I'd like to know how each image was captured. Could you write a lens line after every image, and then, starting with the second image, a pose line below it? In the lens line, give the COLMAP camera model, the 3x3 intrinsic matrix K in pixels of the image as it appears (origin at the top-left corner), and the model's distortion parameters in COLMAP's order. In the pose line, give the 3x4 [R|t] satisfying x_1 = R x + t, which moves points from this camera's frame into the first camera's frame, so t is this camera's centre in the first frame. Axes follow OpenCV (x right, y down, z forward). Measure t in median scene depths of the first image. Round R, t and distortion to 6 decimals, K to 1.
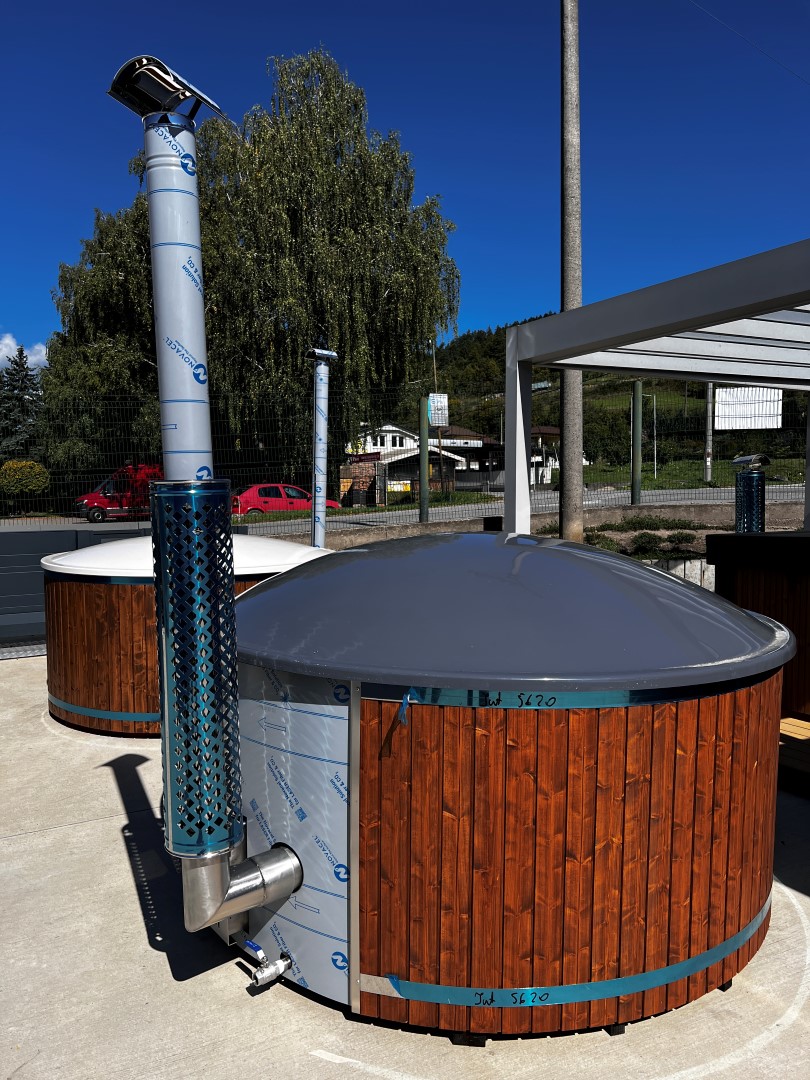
lens RADIAL K [[819.8, 0, 382.6], [0, 819.8, 548.8], [0, 0, 1]] dist [0.046071, -0.046148]
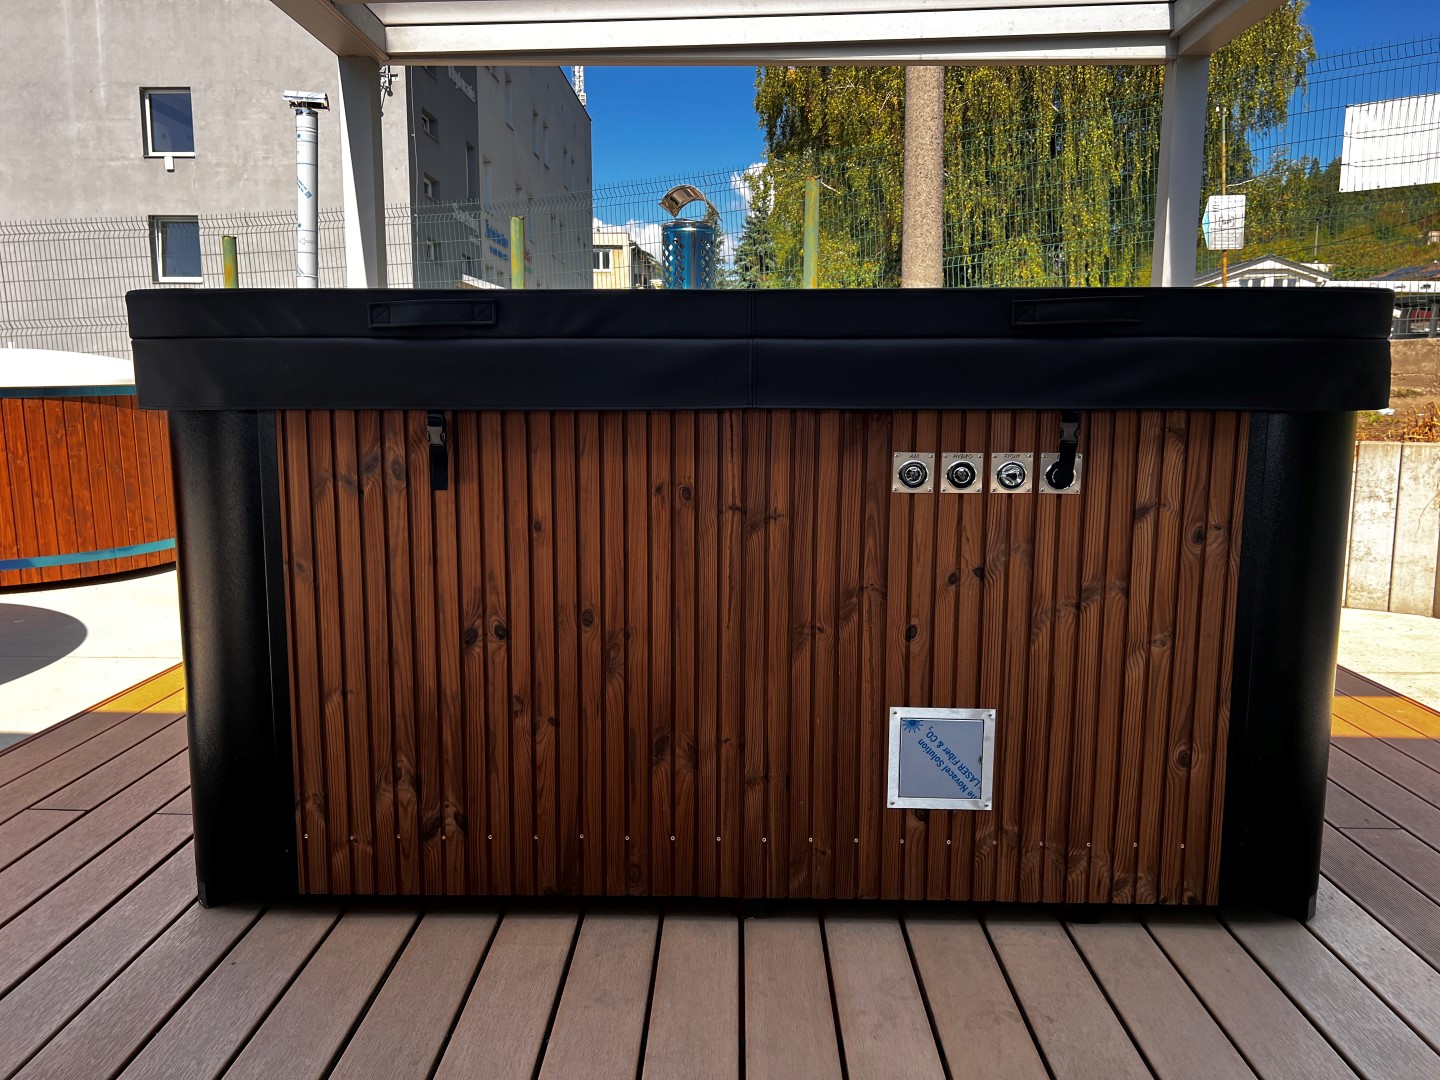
lens RADIAL K [[1093.0, 0, 716.6], [0, 1093.0, 540.7], [0, 0, 1]] dist [0.046071, -0.046148]
pose [[0.861990, 0.076276, -0.501154, 0.167639], [-0.036736, 0.995415, 0.088318, 0.009532], [0.505593, -0.057719, 0.860839, 0.078689]]
